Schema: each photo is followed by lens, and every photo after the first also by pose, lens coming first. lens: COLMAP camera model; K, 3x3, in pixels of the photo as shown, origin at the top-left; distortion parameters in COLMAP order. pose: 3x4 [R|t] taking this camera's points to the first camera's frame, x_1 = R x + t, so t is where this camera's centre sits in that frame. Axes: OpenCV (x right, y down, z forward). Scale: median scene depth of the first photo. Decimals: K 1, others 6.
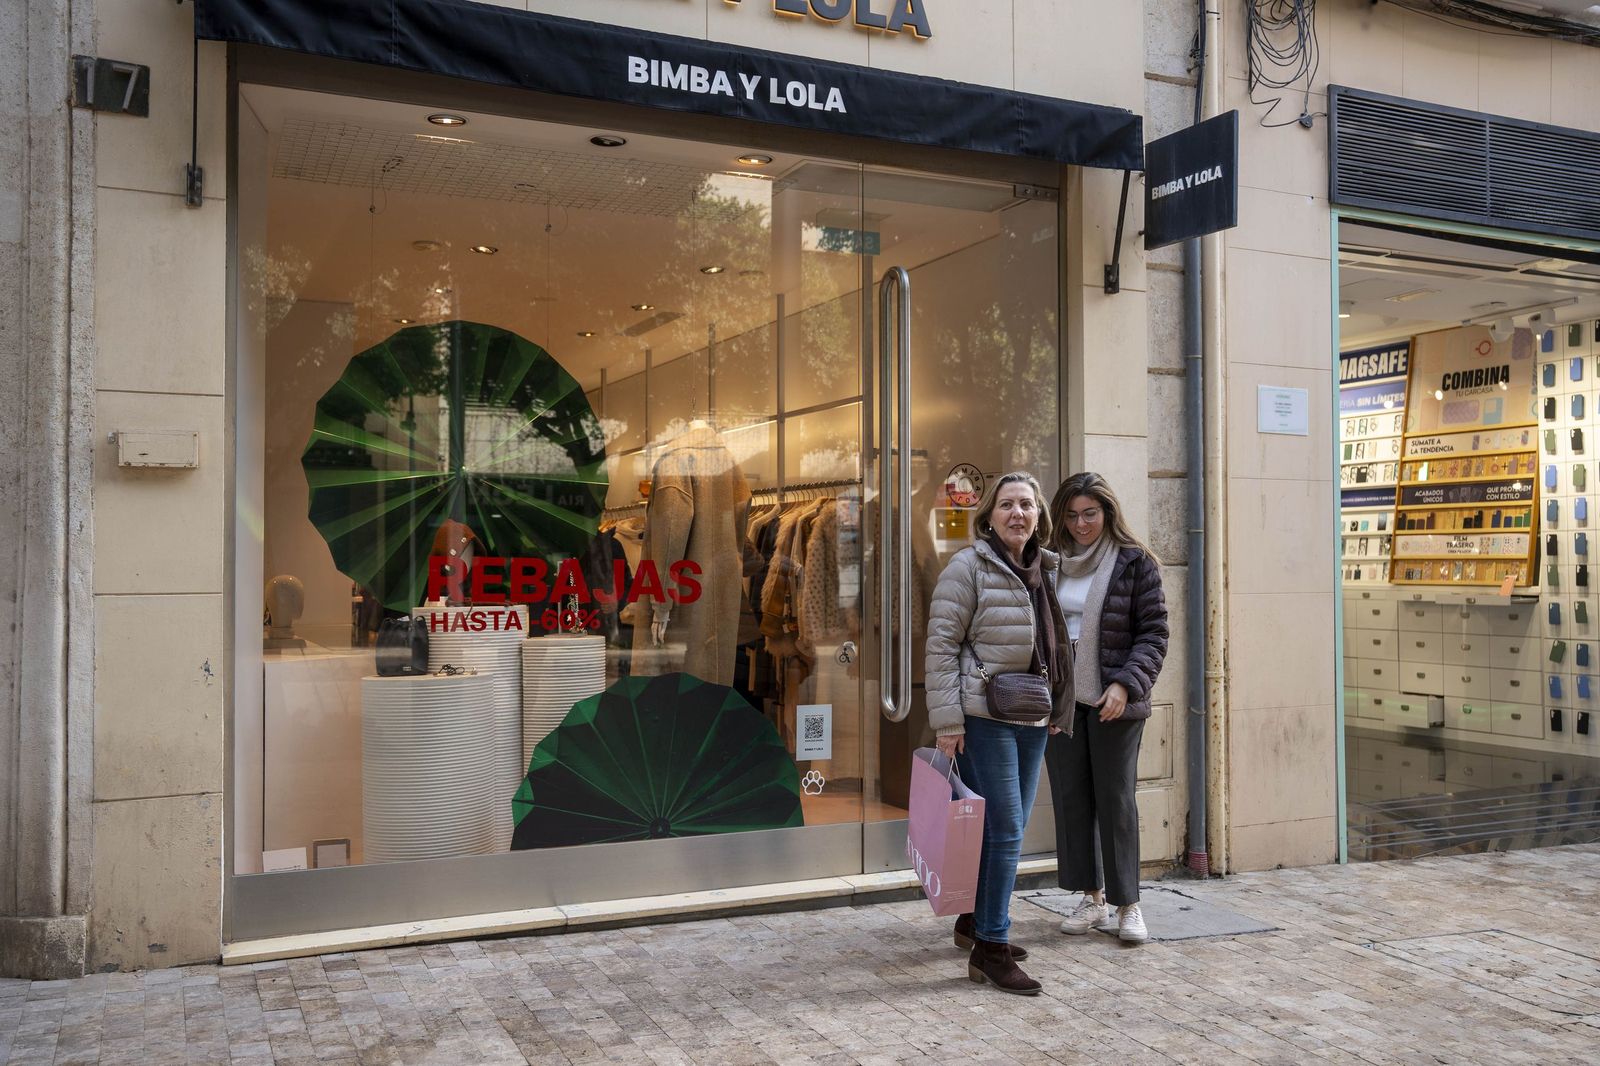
lens RADIAL K [[1397.8, 0, 800.0], [0, 1397.8, 533.0], [0, 0, 1]] dist [-0.046059, 0.130147]
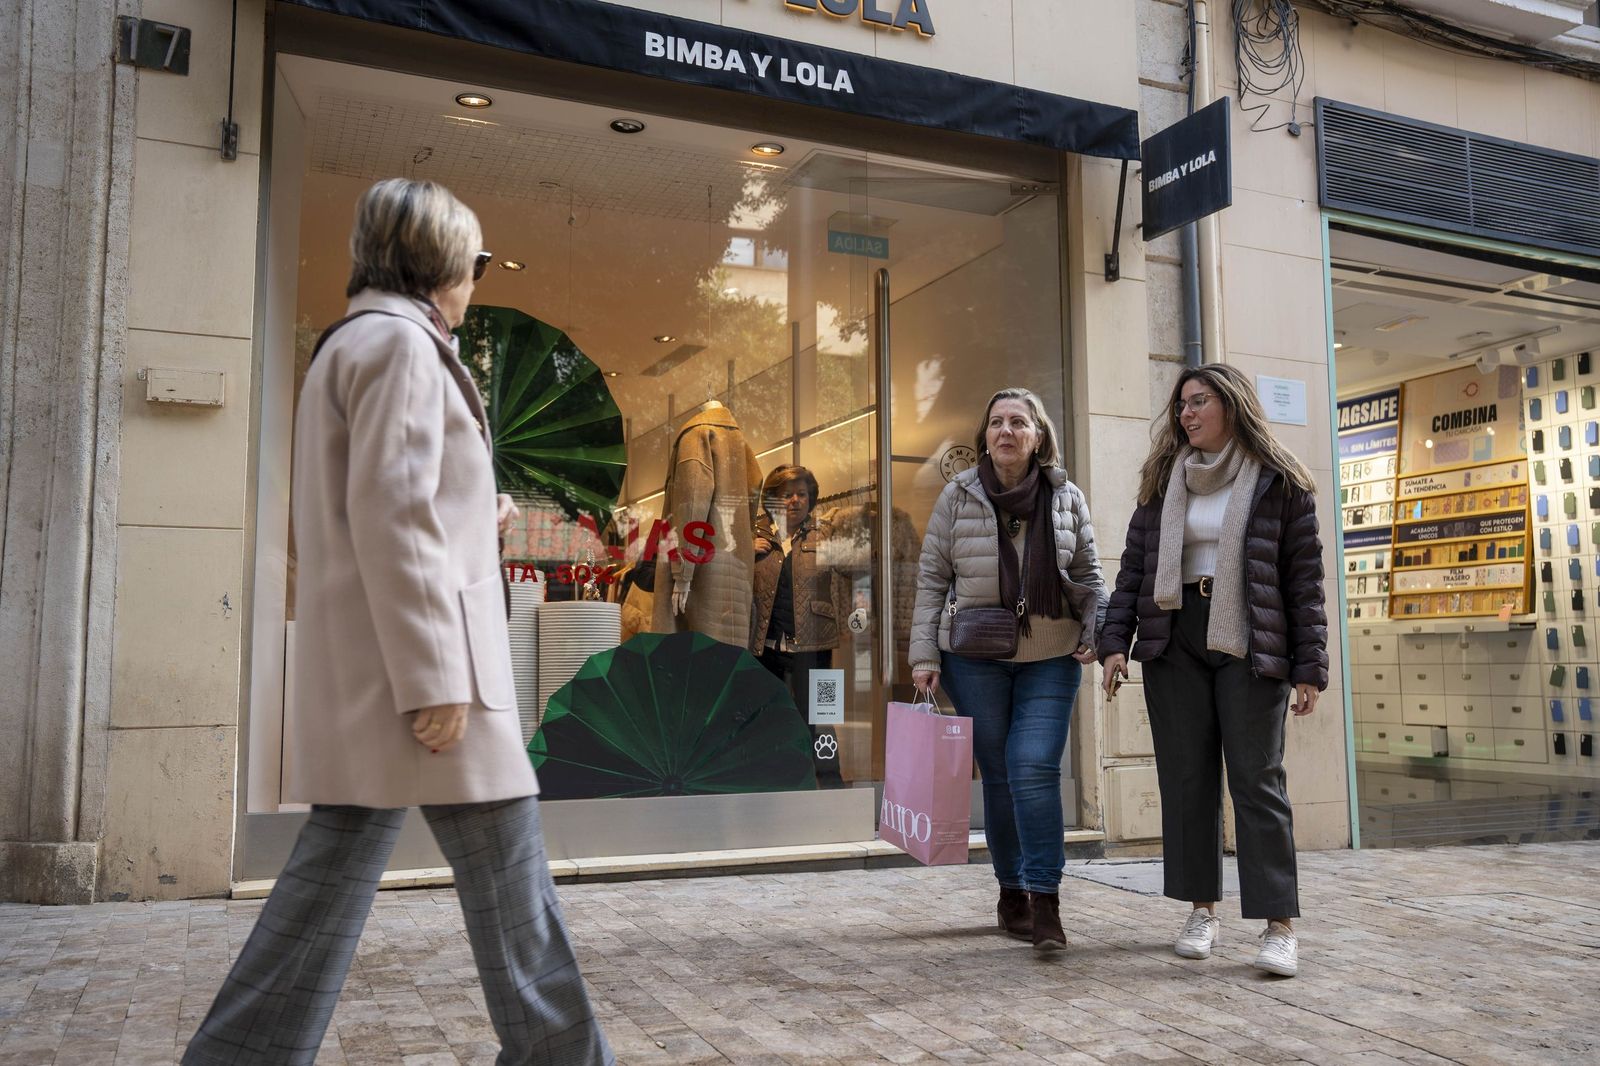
lens RADIAL K [[1322.4, 0, 800.0], [0, 1322.4, 533.0], [0, 0, 1]] dist [-0.057353, 0.123948]
pose [[0.999871, -0.003843, -0.015611, 0.006789], [0.002543, 0.996592, -0.082446, 0.108605], [0.015875, 0.082396, 0.996473, 0.040836]]
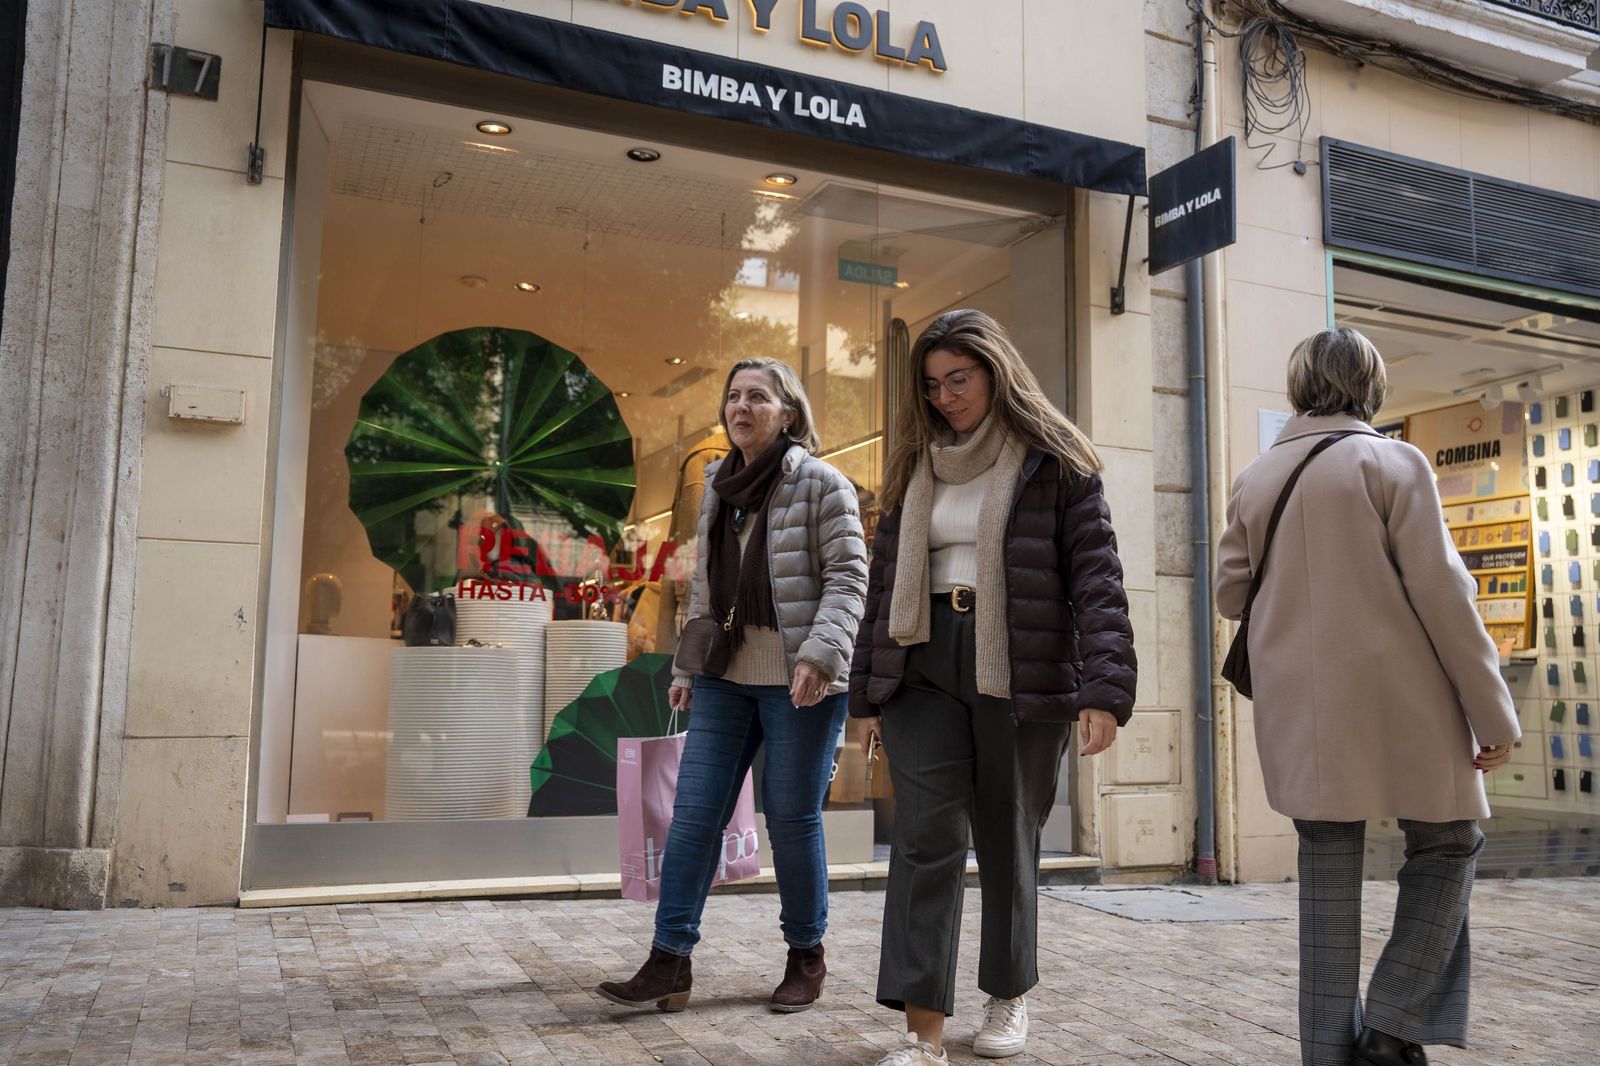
lens RADIAL K [[1322.4, 0, 800.0], [0, 1322.4, 533.0], [0, 0, 1]] dist [-0.057353, 0.123948]
pose [[0.999672, 0.014801, -0.020900, 0.008130], [-0.016757, 0.995168, -0.096749, 0.105870], [0.019367, 0.097067, 0.995089, 0.025034]]
